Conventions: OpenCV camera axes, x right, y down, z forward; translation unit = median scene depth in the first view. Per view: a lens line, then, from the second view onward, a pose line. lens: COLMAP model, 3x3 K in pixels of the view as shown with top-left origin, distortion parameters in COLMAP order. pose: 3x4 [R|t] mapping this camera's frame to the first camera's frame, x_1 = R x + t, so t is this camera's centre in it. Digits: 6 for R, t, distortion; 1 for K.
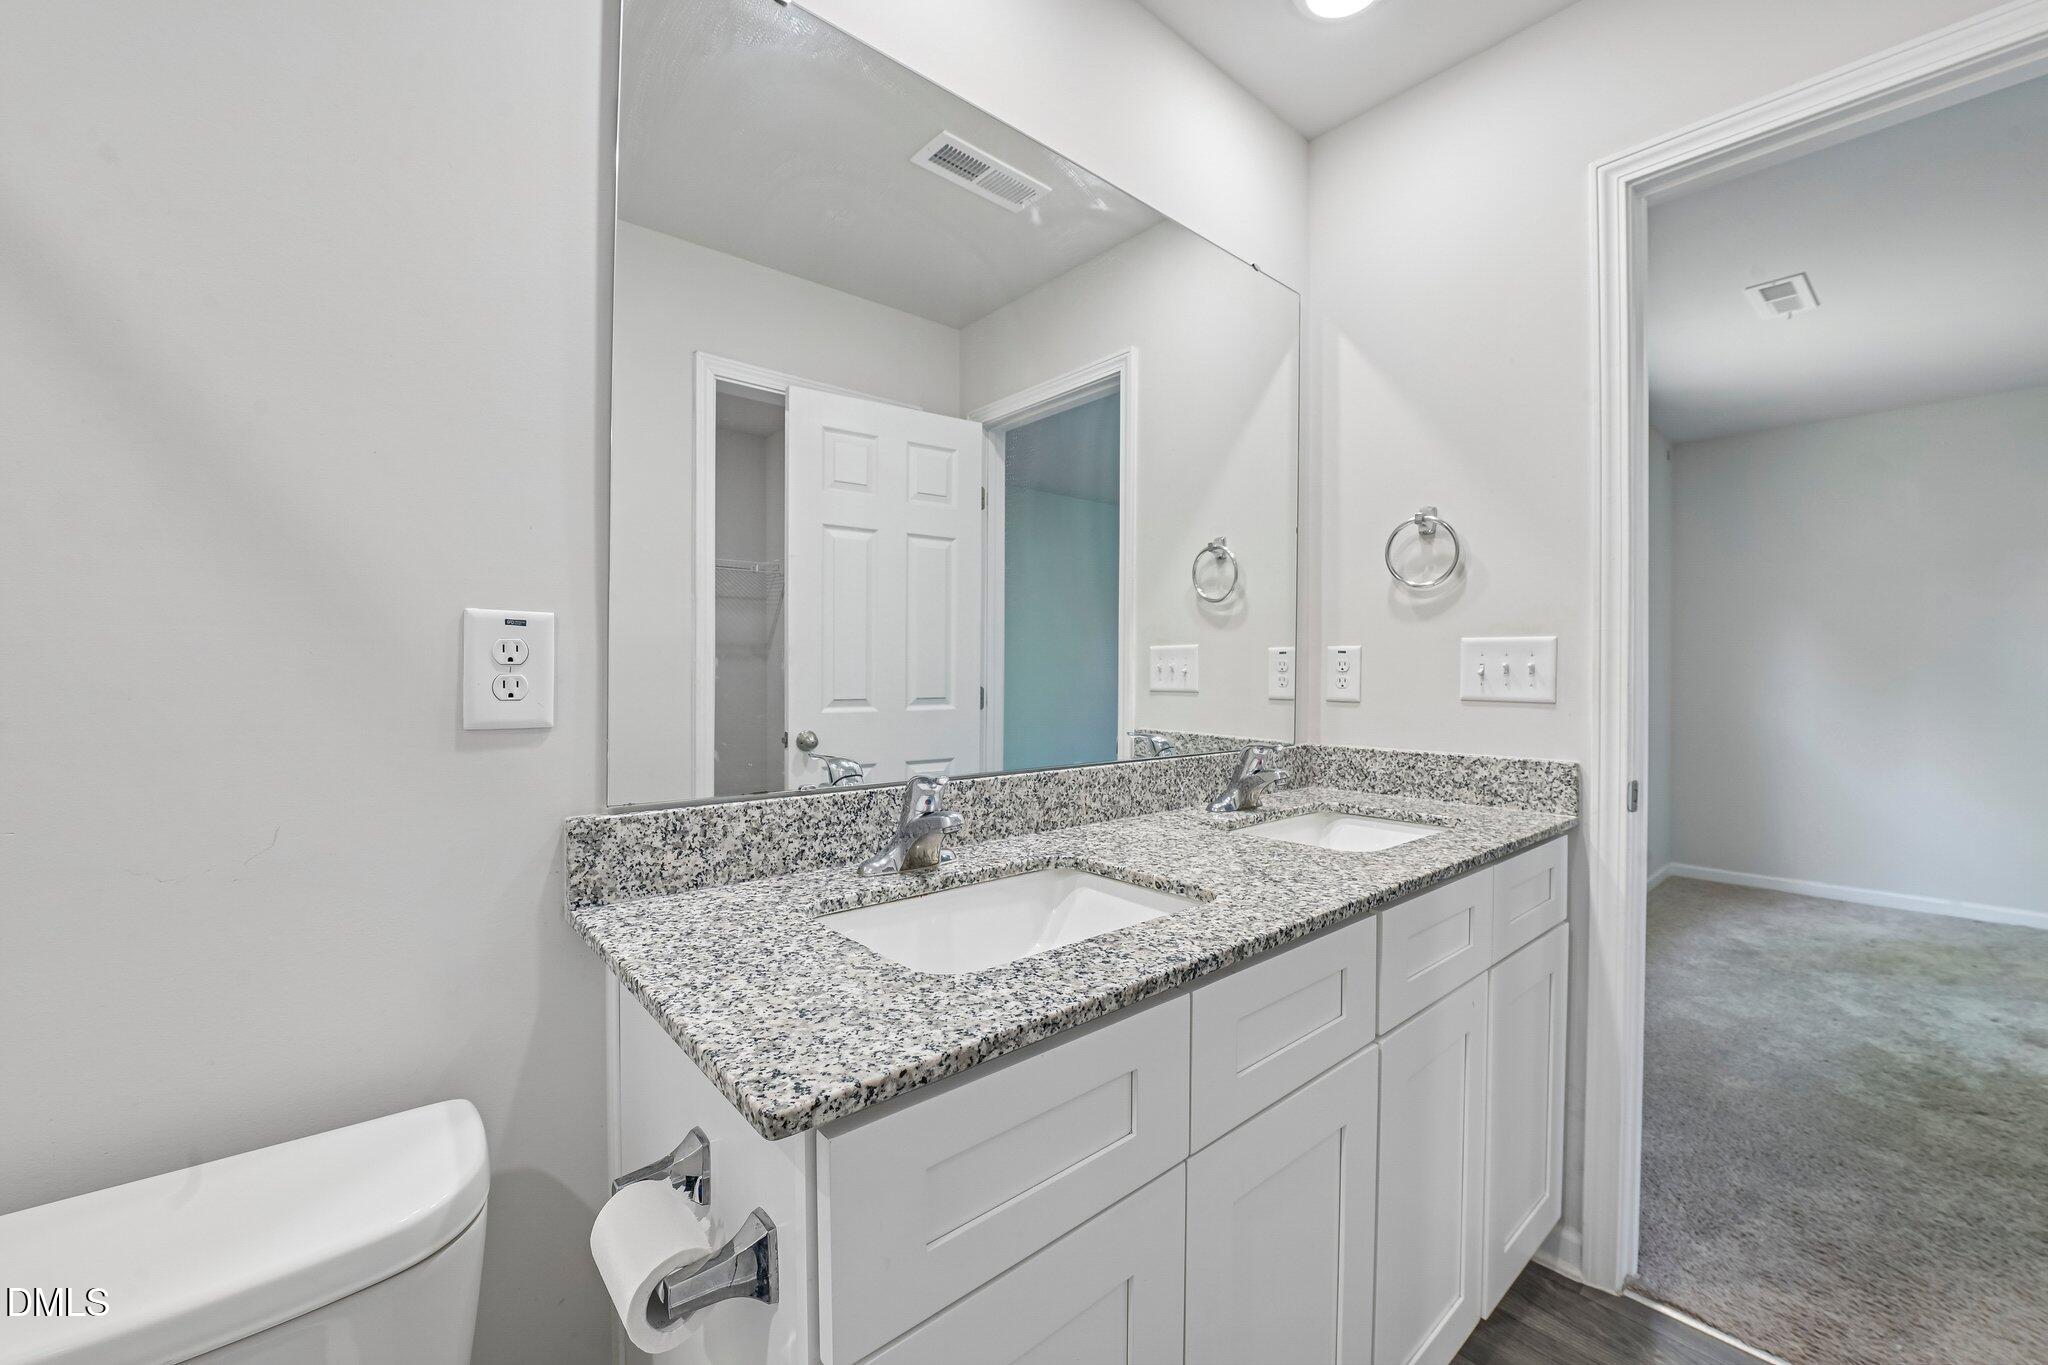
lens RADIAL K [[812.0, 0, 1031.4], [0, 812.0, 680.8], [0, 0, 1]] dist [-0.018845, -0.000518]
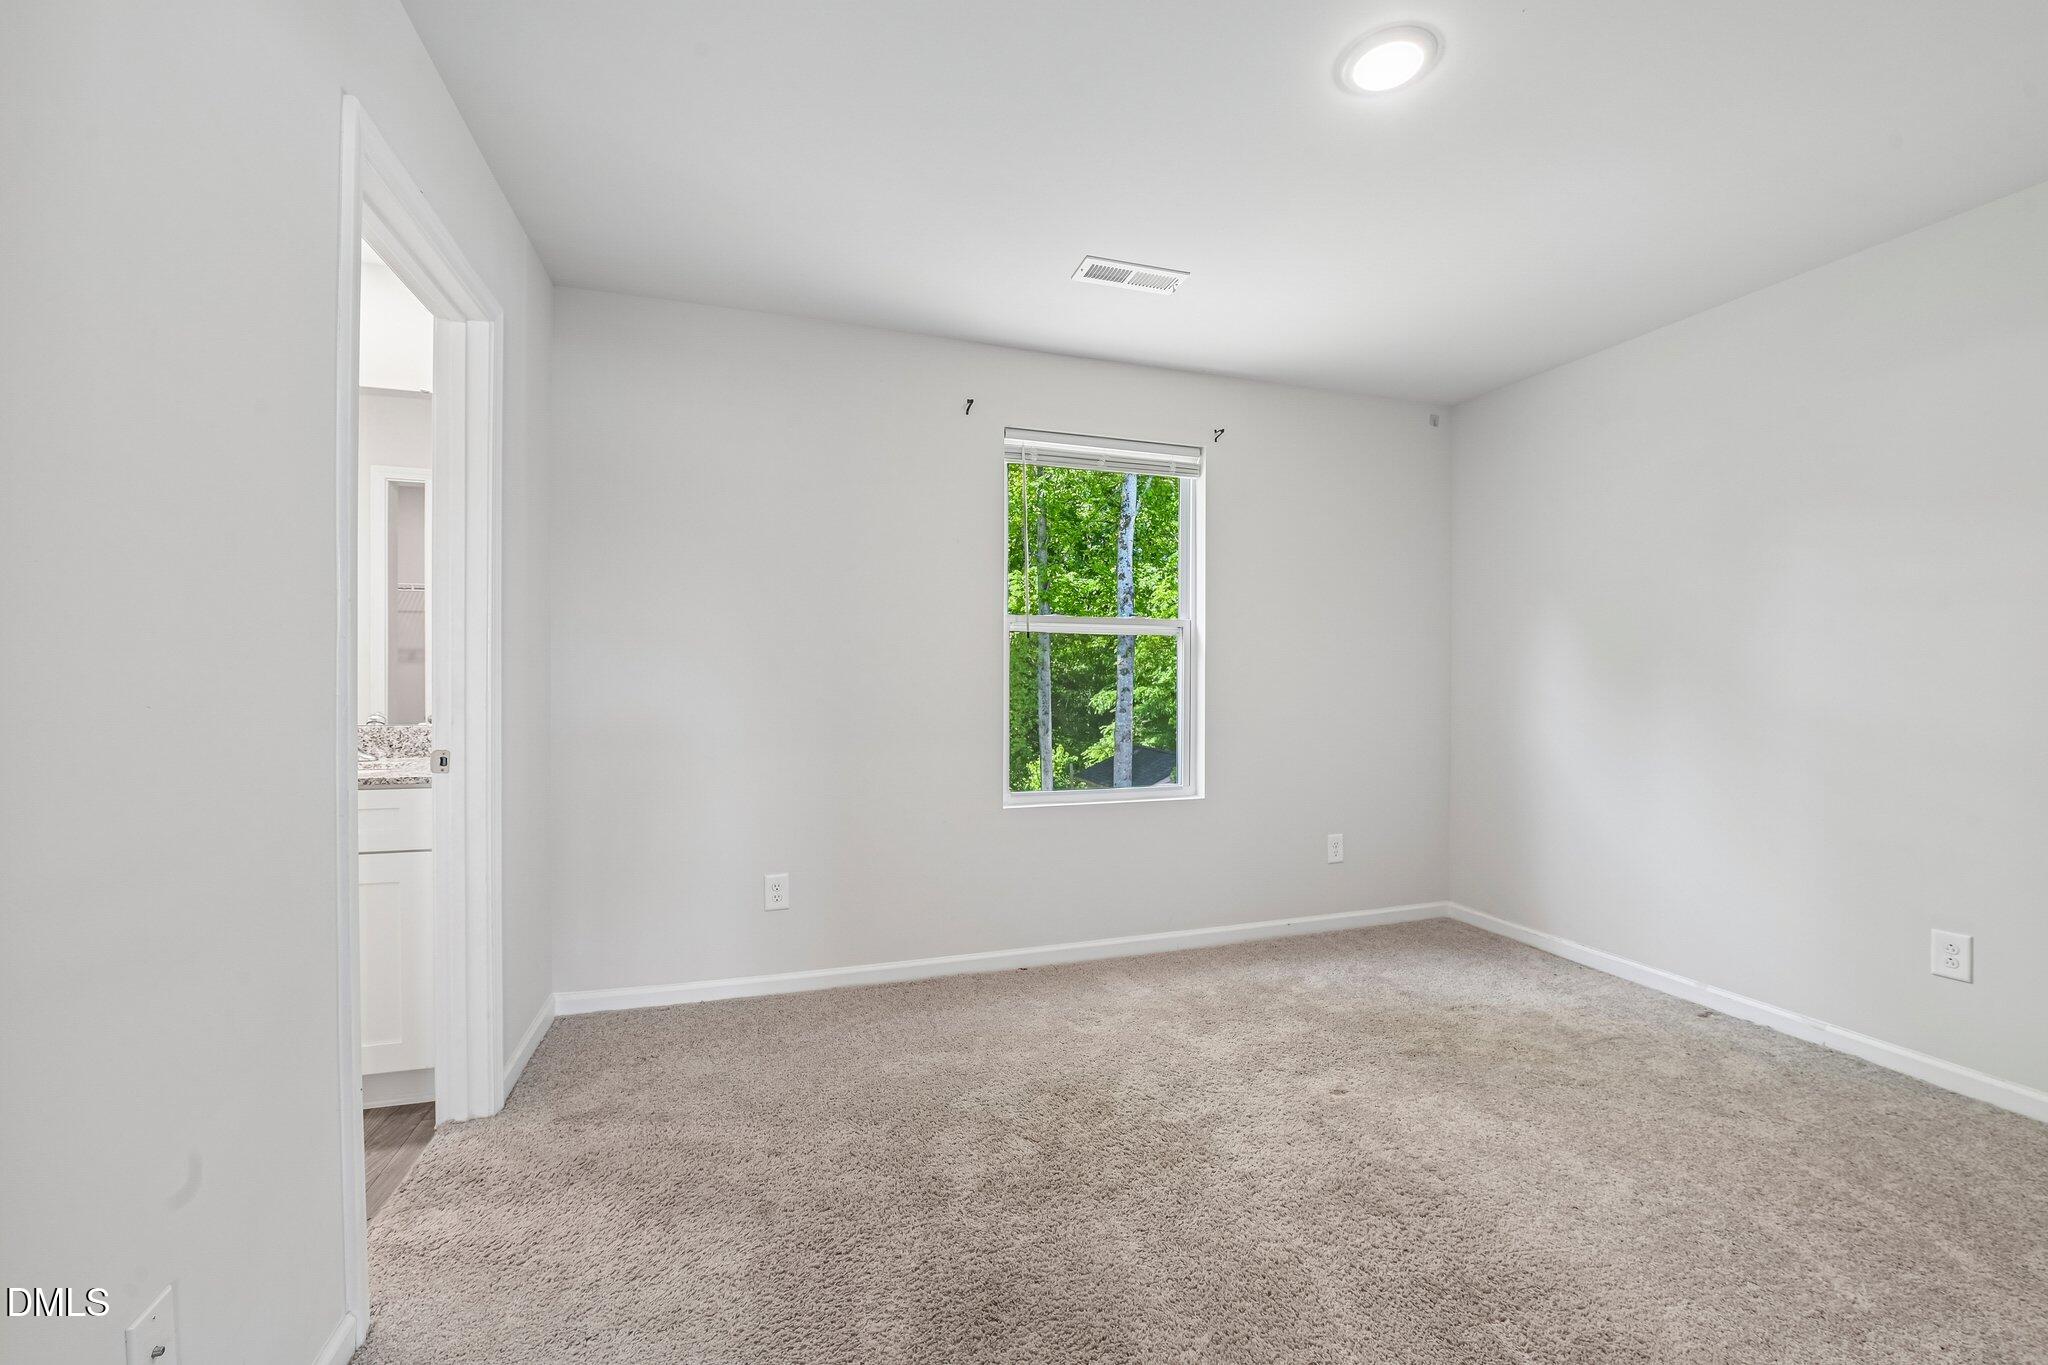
lens RADIAL K [[812.0, 0, 1031.4], [0, 812.0, 680.8], [0, 0, 1]] dist [-0.018845, -0.000518]
pose [[0.921563, 0.006658, -0.388172, 0.869230], [-0.008482, 0.999960, -0.002984, -0.000241], [0.388136, 0.006042, 0.921582, 0.052667]]
